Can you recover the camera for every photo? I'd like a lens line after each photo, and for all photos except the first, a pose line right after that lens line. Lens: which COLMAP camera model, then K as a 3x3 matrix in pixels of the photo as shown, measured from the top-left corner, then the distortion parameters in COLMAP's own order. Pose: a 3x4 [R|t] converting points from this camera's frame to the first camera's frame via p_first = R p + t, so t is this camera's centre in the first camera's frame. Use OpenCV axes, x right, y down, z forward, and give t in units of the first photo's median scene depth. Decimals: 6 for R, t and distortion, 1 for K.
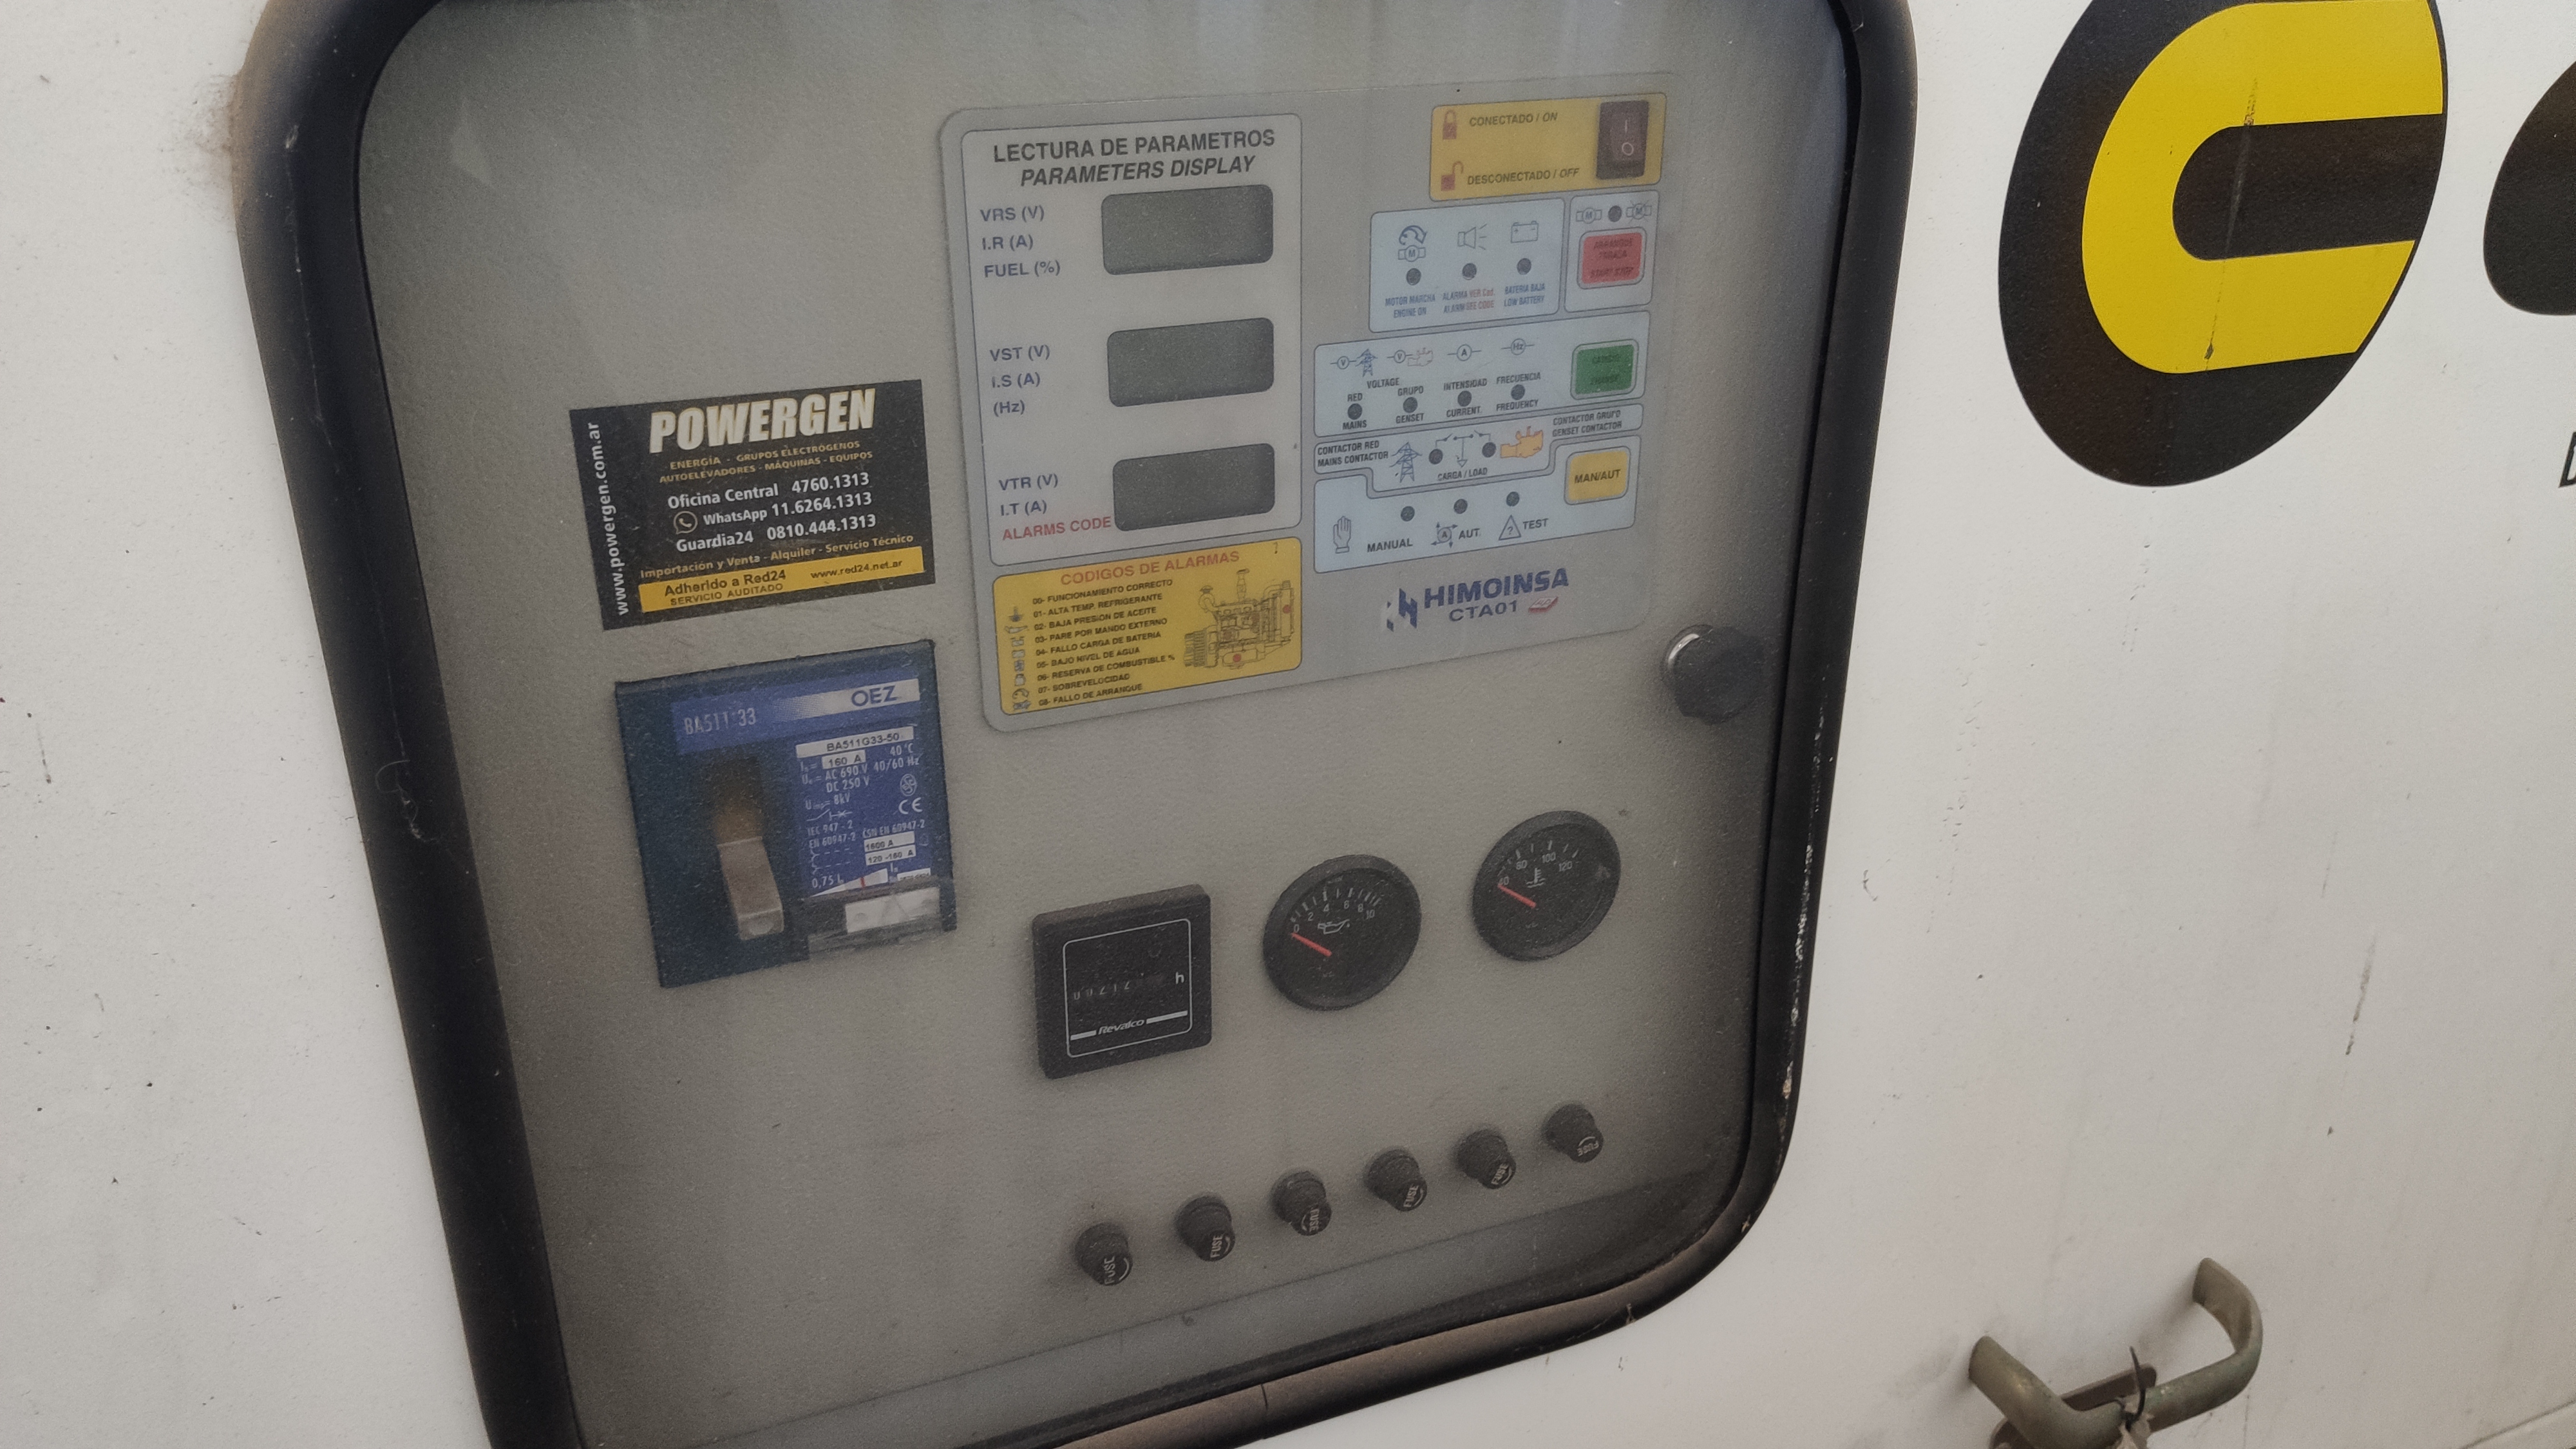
lens RADIAL K [[1965.9, 0, 1289.1], [0, 1965.9, 720.8], [0, 0, 1]] dist [0.015878, -0.003326]
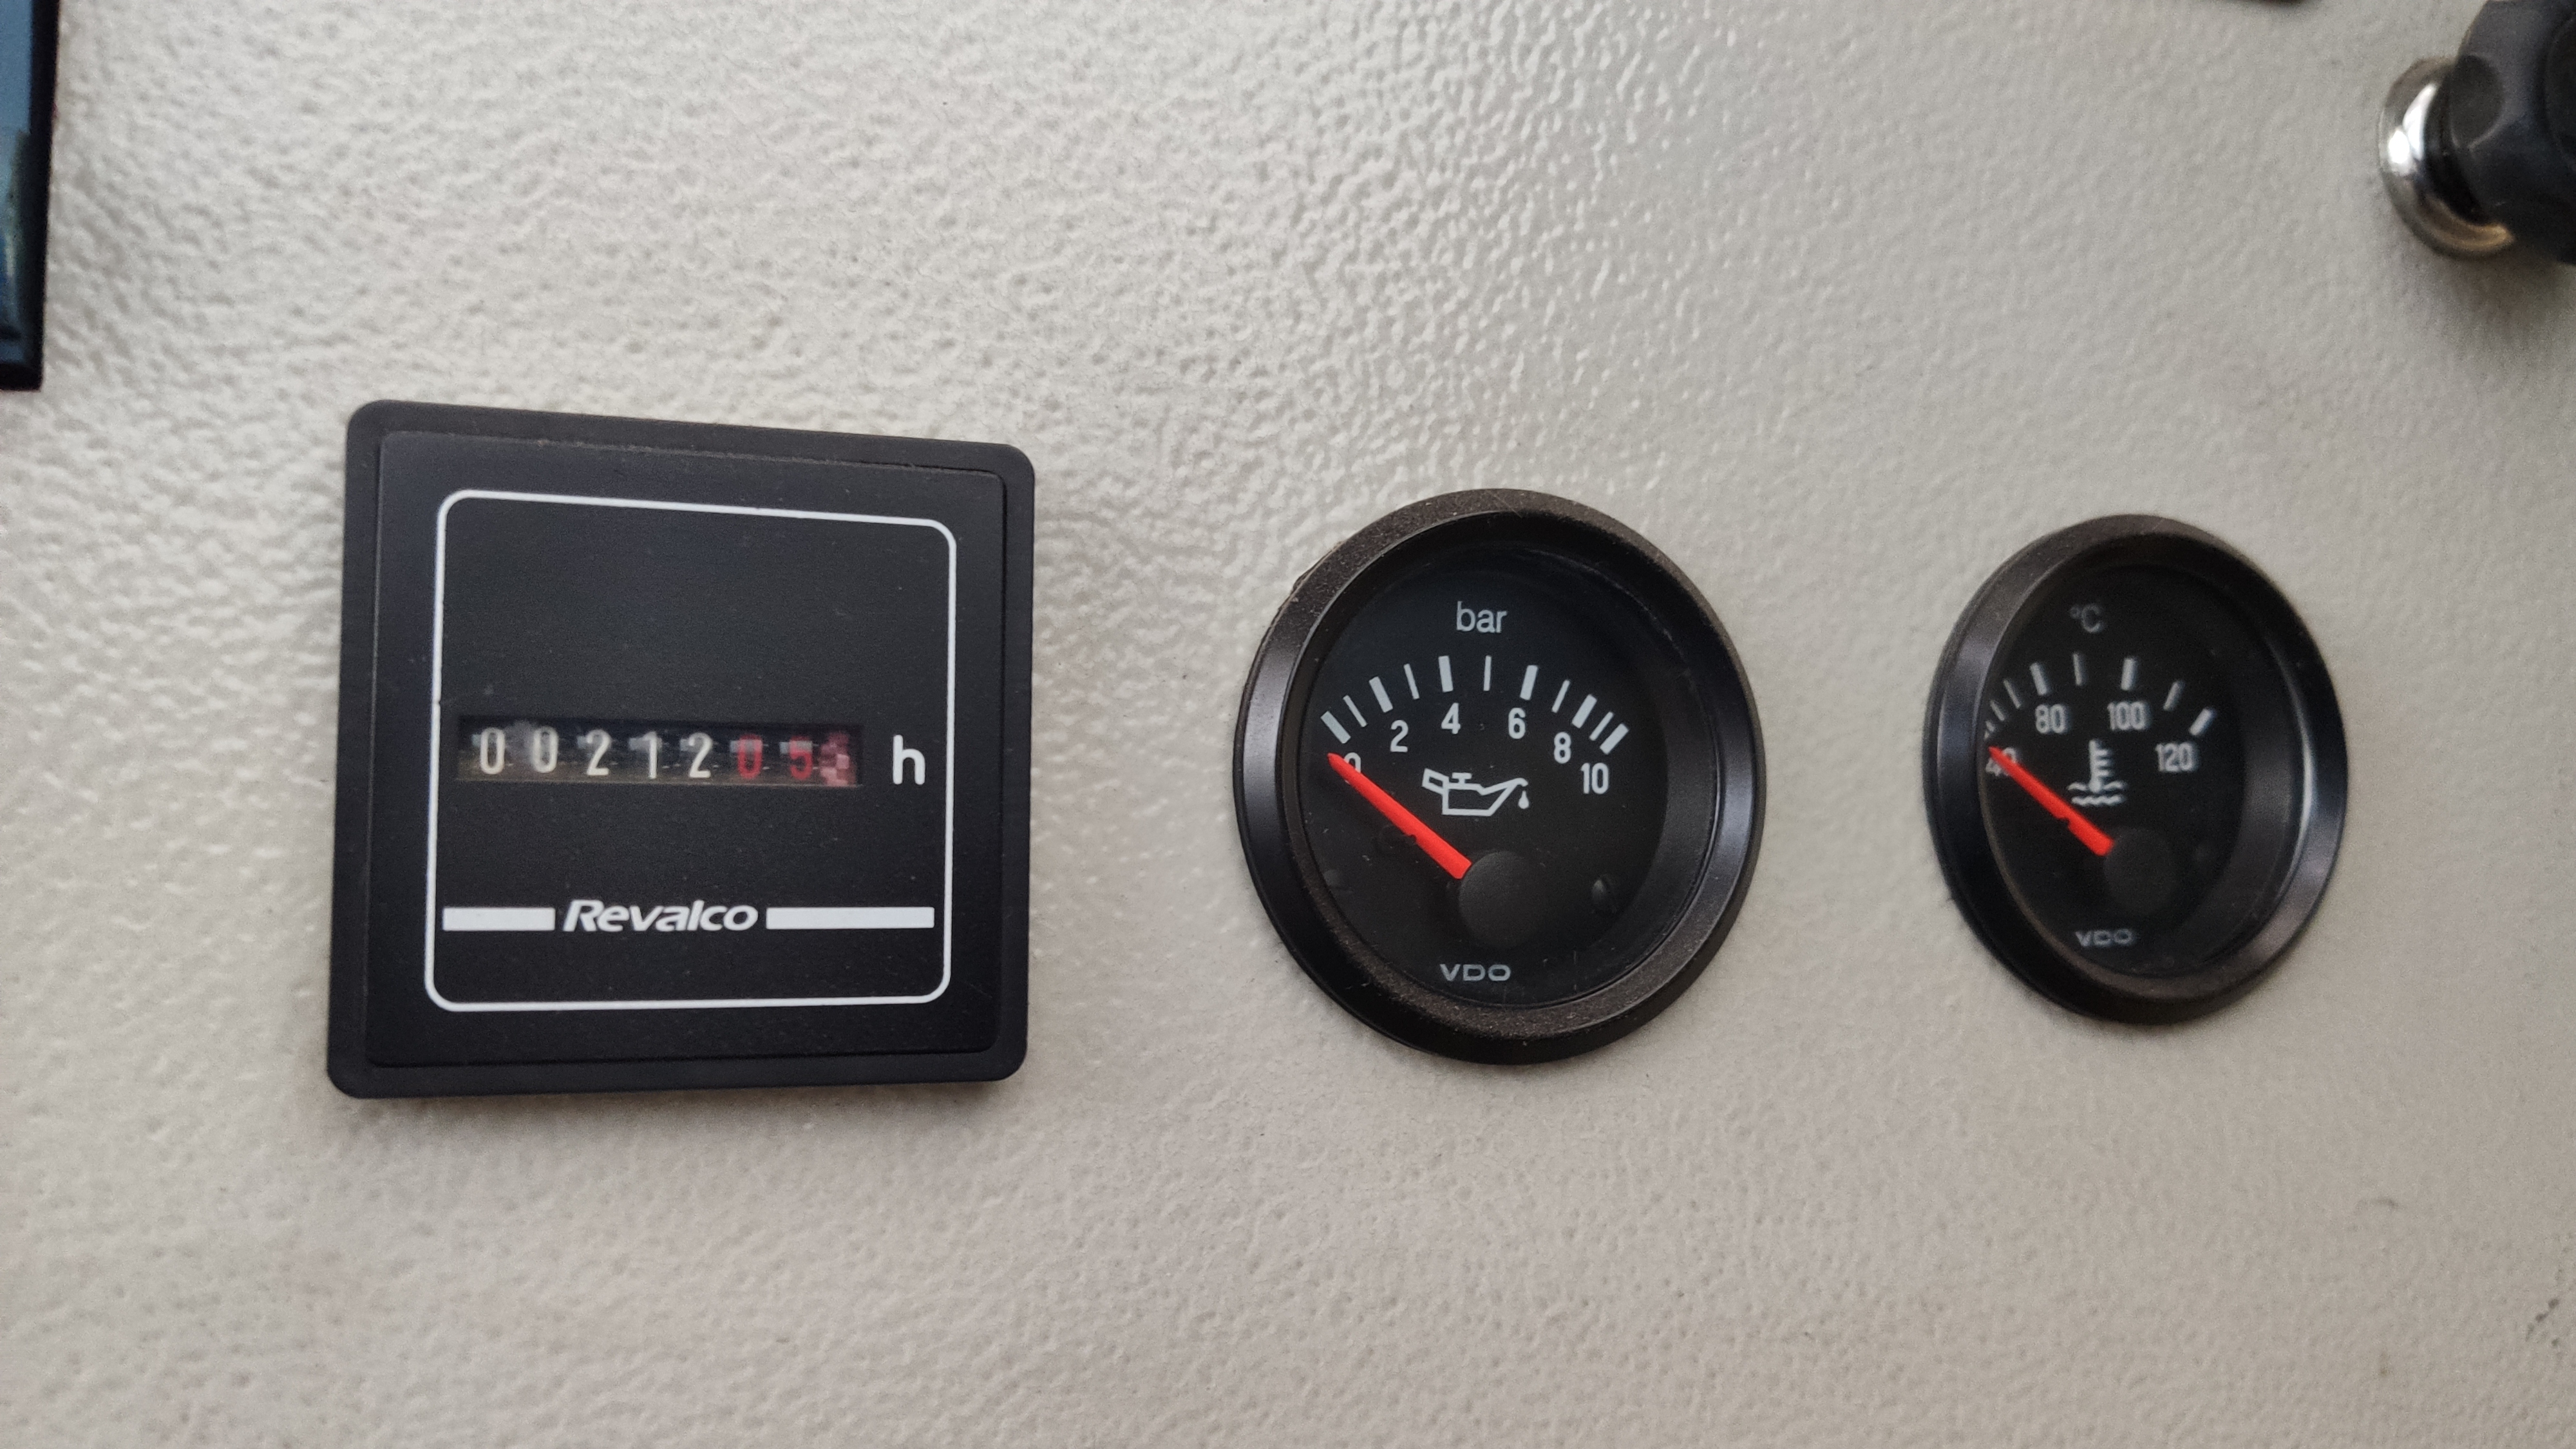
lens RADIAL K [[1965.9, 0, 1281.0], [0, 1965.9, 731.2], [0, 0, 1]] dist [0.015878, -0.003326]
pose [[0.996652, -0.002786, -0.081717, 0.017479], [-0.034698, 0.890557, -0.453547, 0.236660], [0.074037, 0.454864, 0.887478, 0.722894]]
